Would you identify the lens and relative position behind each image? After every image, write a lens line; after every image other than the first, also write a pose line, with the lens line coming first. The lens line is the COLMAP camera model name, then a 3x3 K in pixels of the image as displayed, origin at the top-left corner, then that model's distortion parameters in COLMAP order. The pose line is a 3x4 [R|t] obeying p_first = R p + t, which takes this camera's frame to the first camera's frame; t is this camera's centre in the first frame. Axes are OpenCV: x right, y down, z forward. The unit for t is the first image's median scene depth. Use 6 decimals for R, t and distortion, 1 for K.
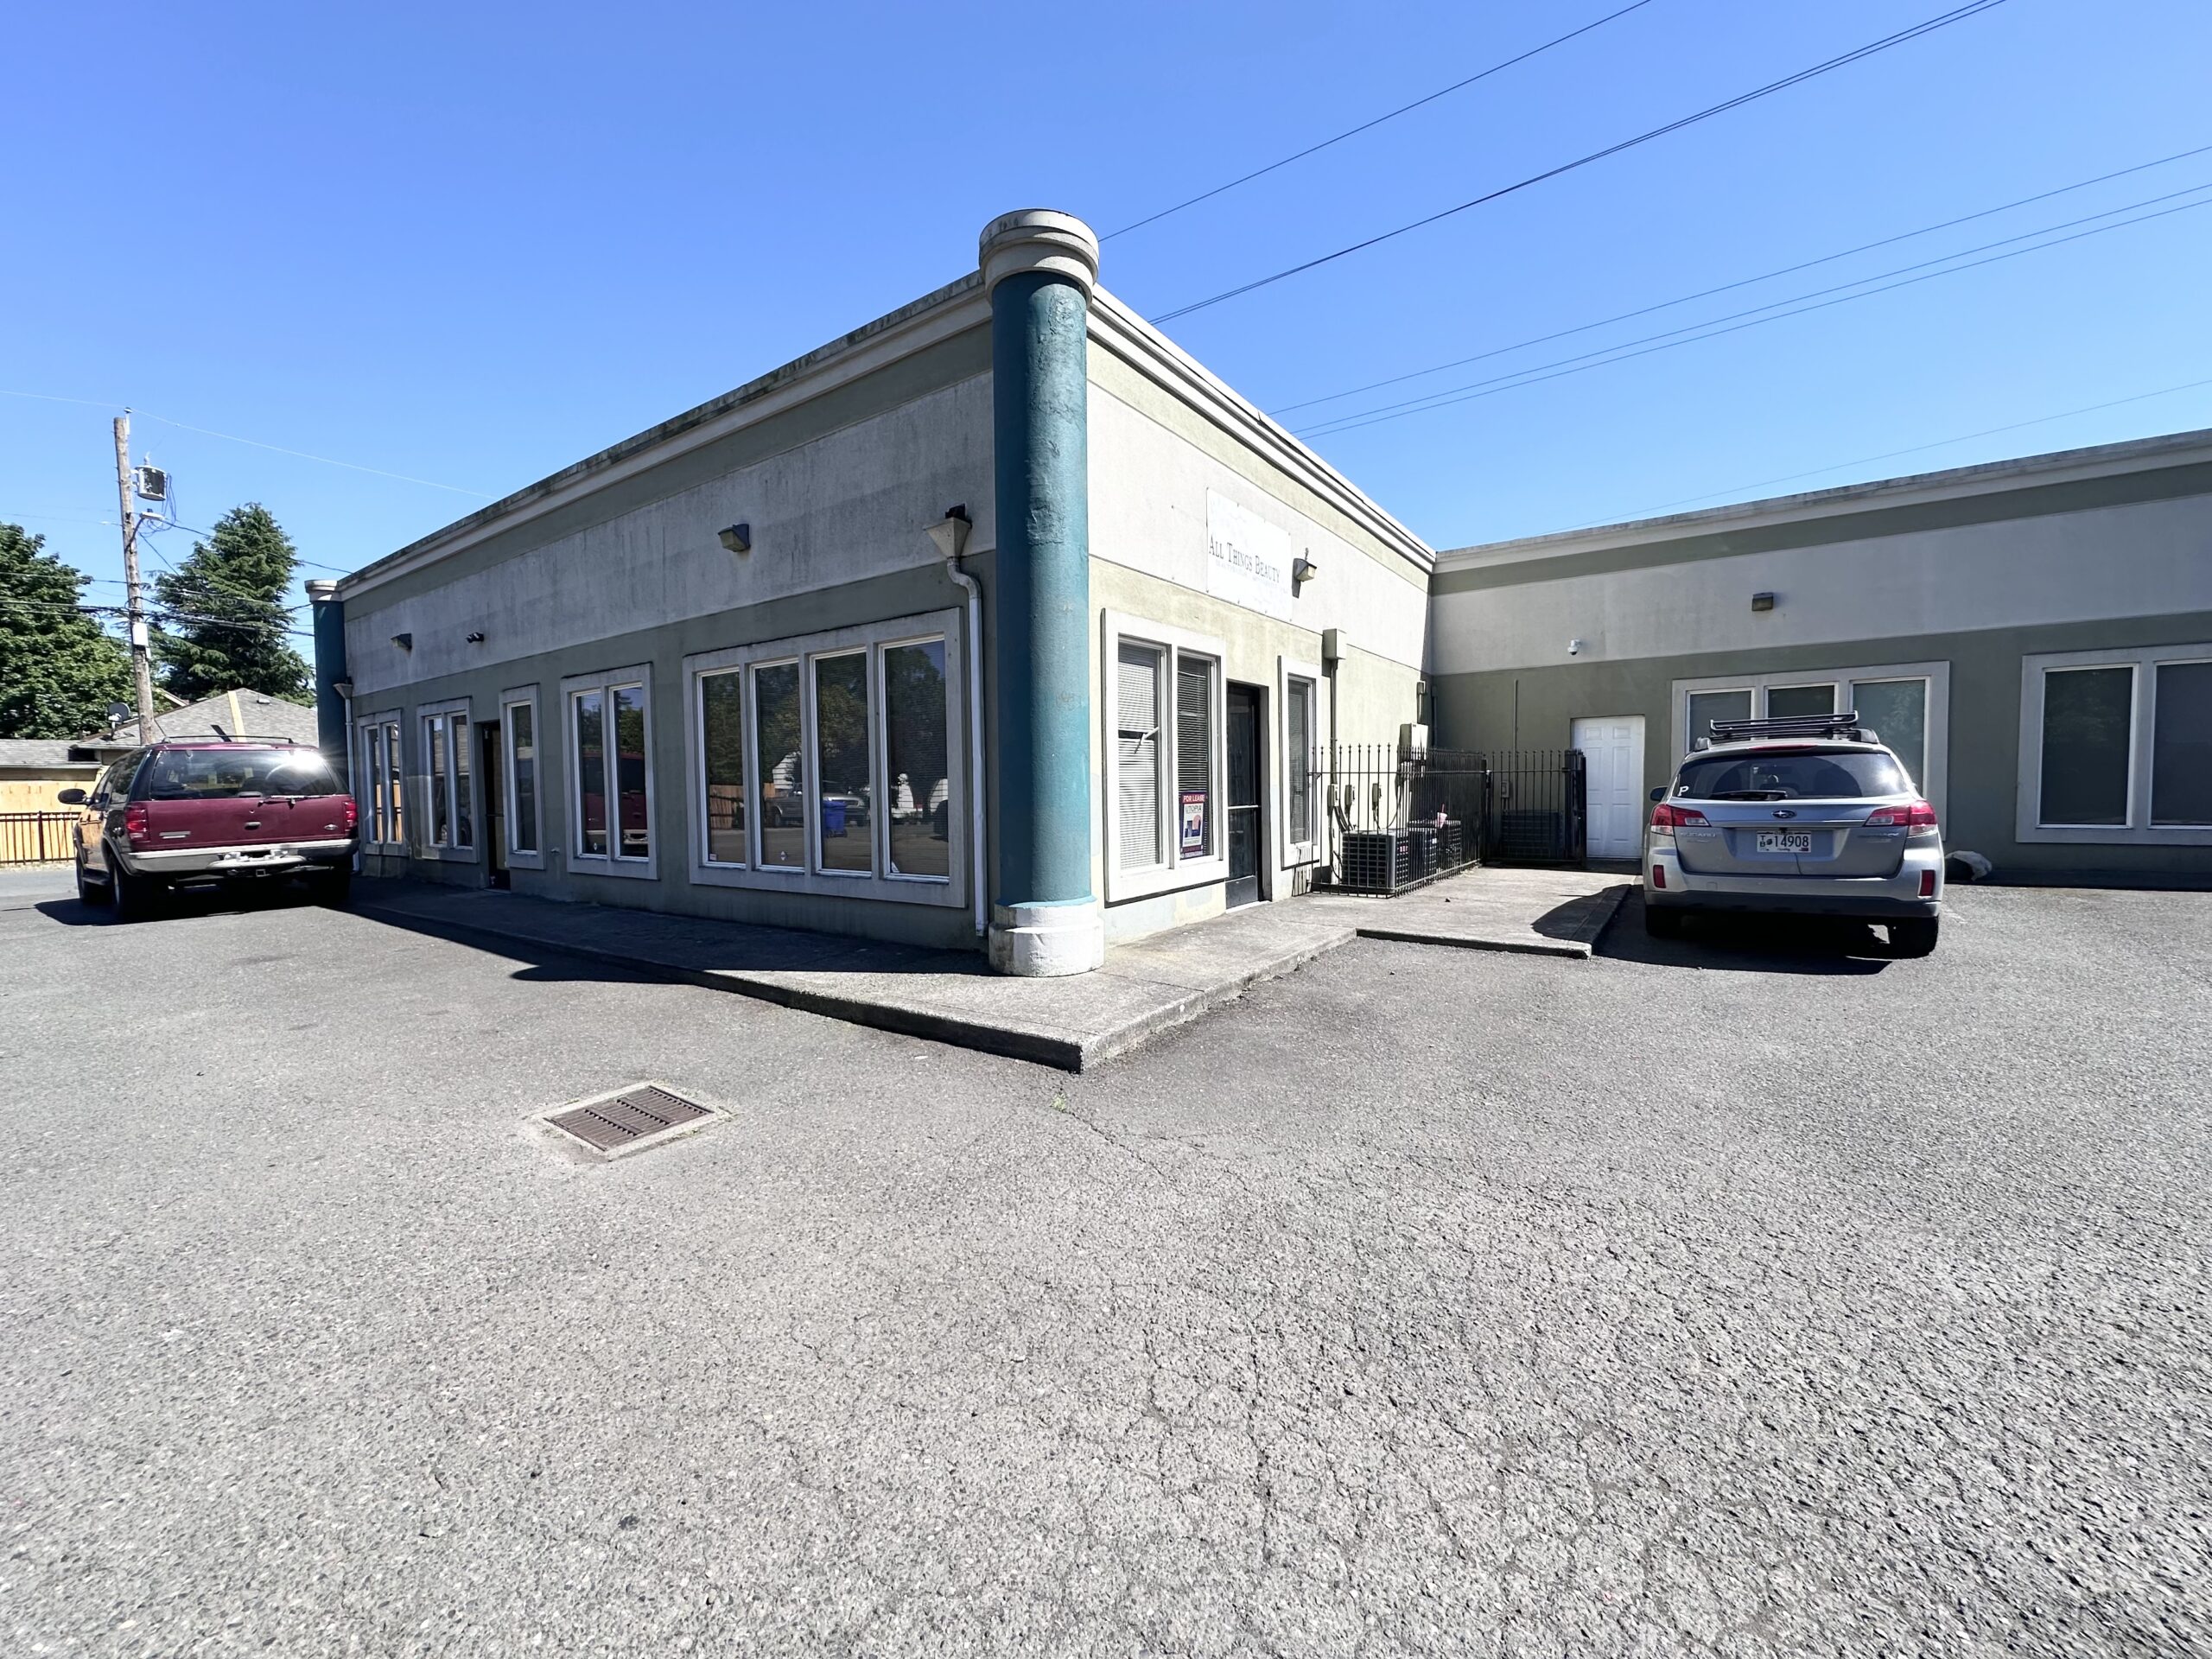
lens RADIAL K [[881.8, 0, 1102.6], [0, 881.8, 830.9], [0, 0, 1]] dist [-0.005414, 0.001343]
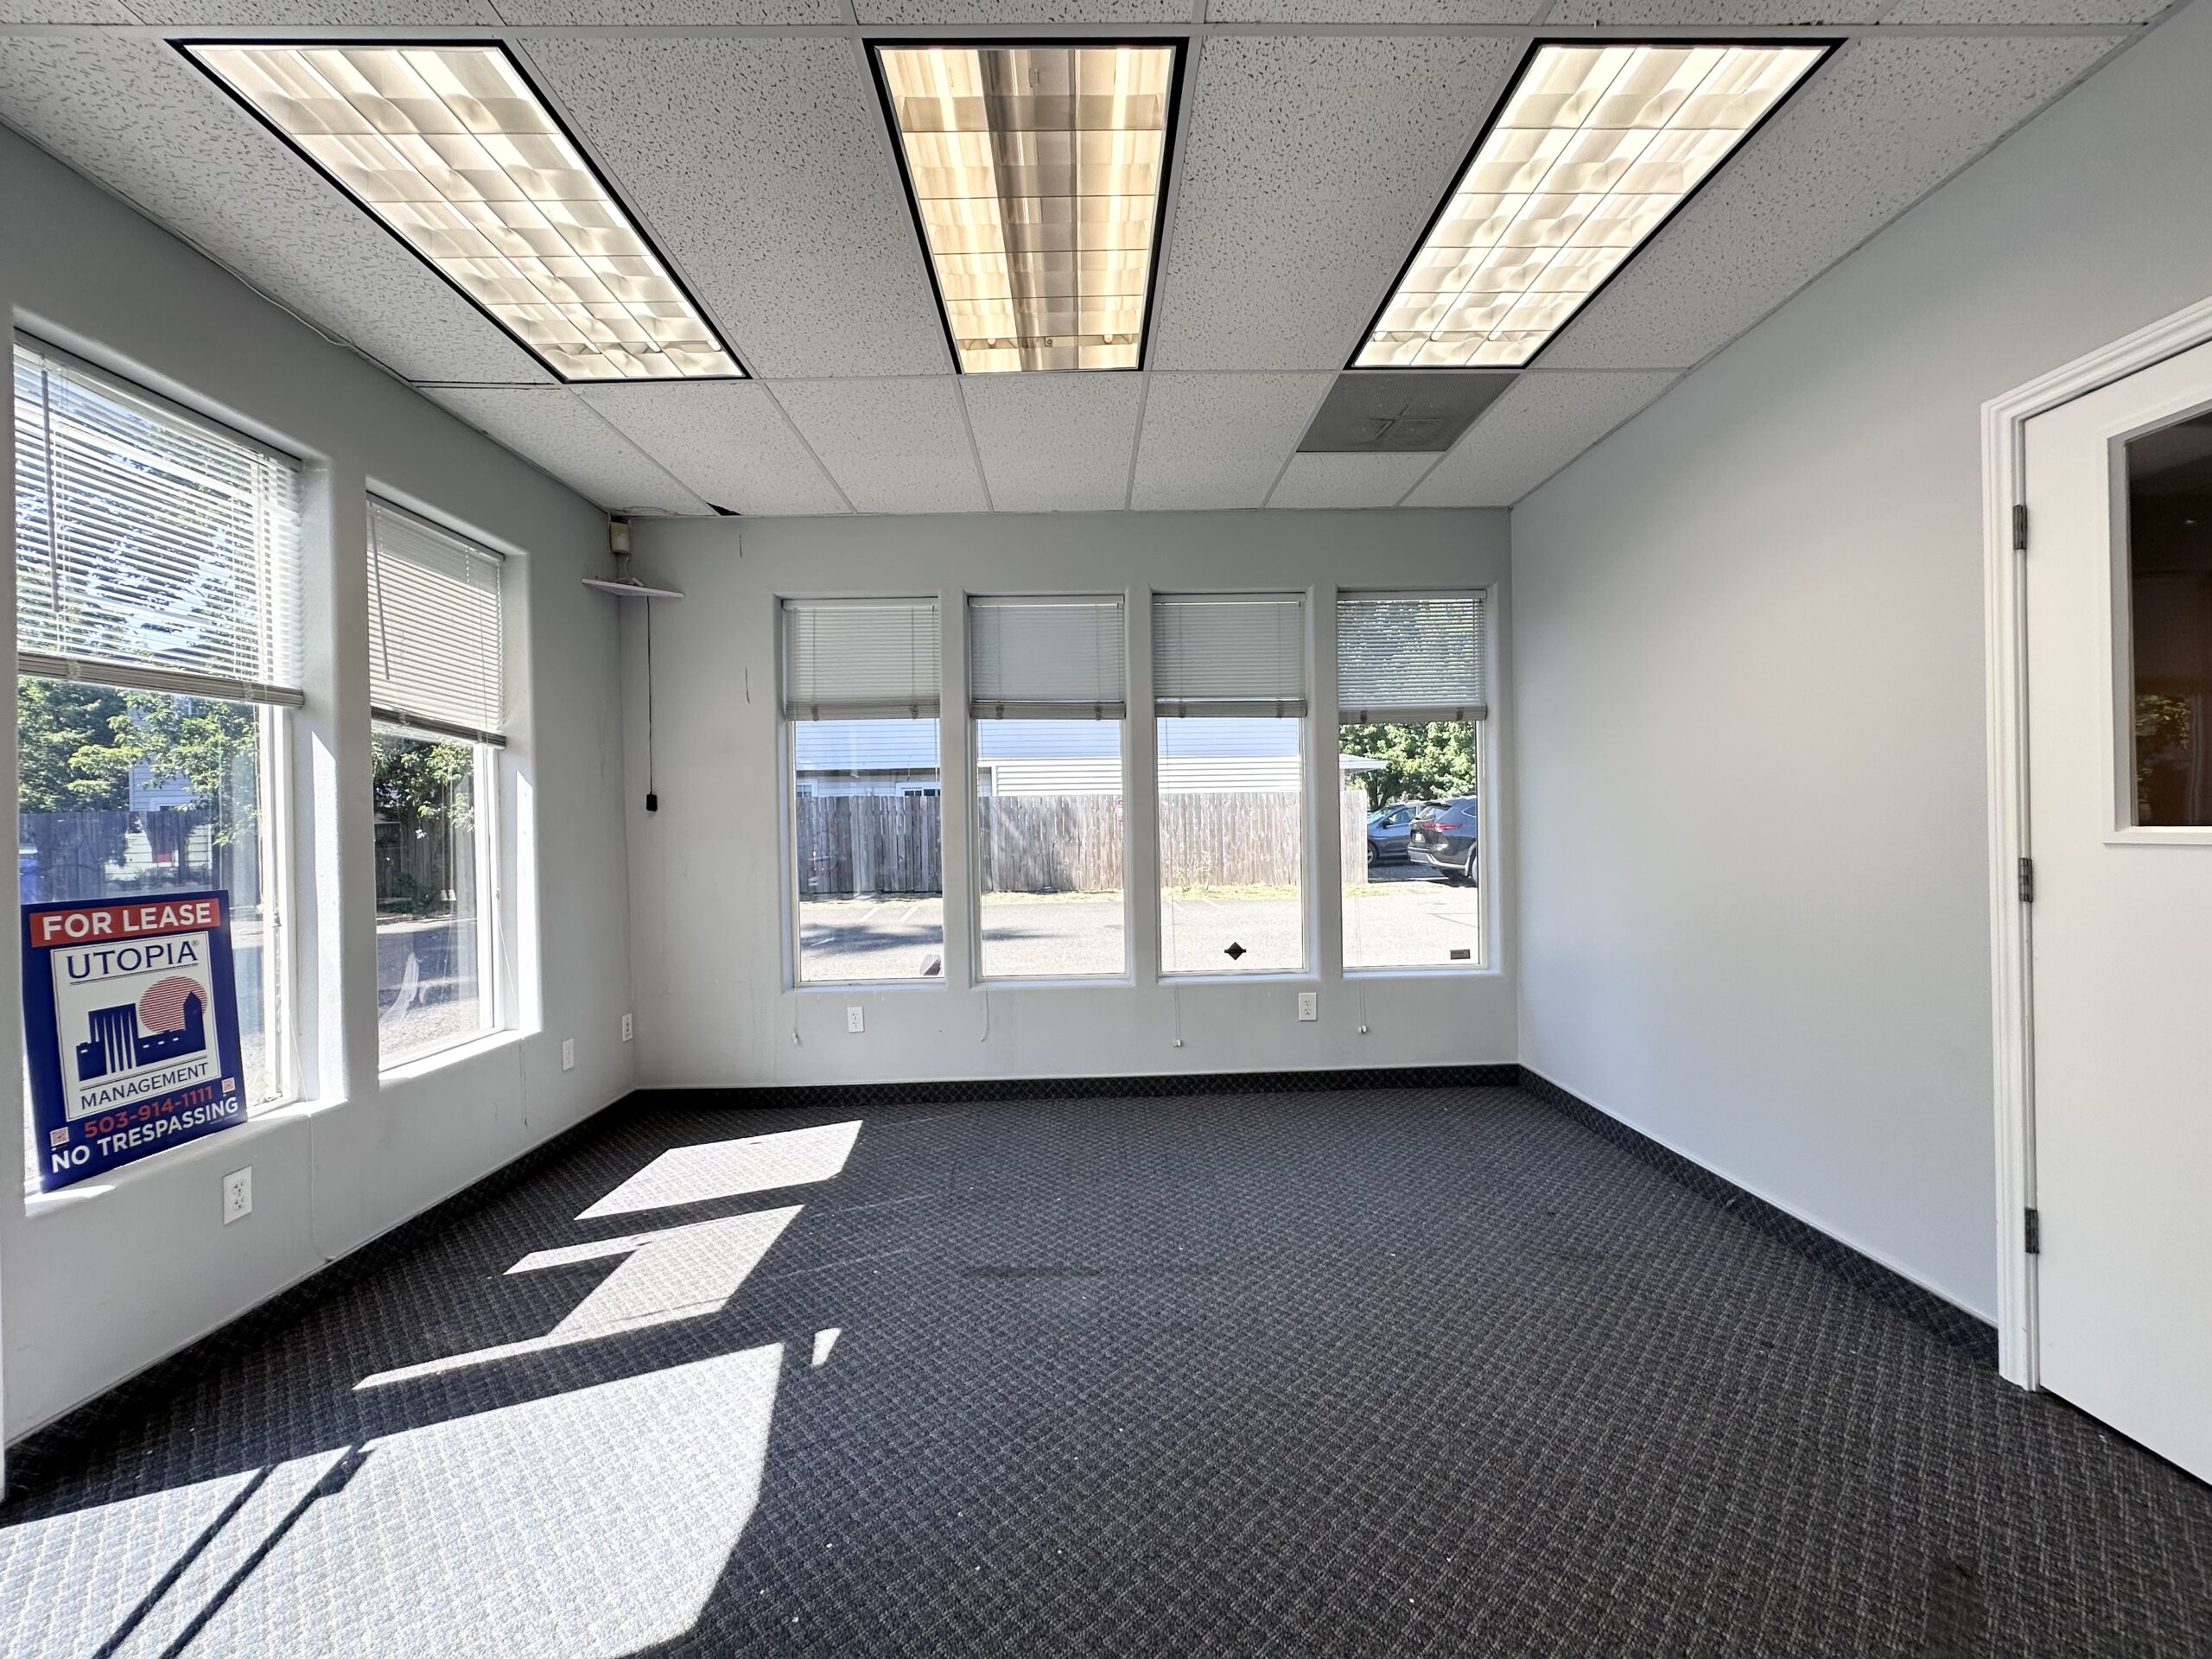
lens RADIAL K [[881.8, 0, 1107.2], [0, 881.8, 829.7], [0, 0, 1]] dist [-0.005414, 0.001343]
pose [[0.803390, -0.000475, 0.595453, 0.179052], [0.037432, 0.998062, -0.049707, -0.039984], [-0.594275, 0.062223, 0.801851, 0.622059]]
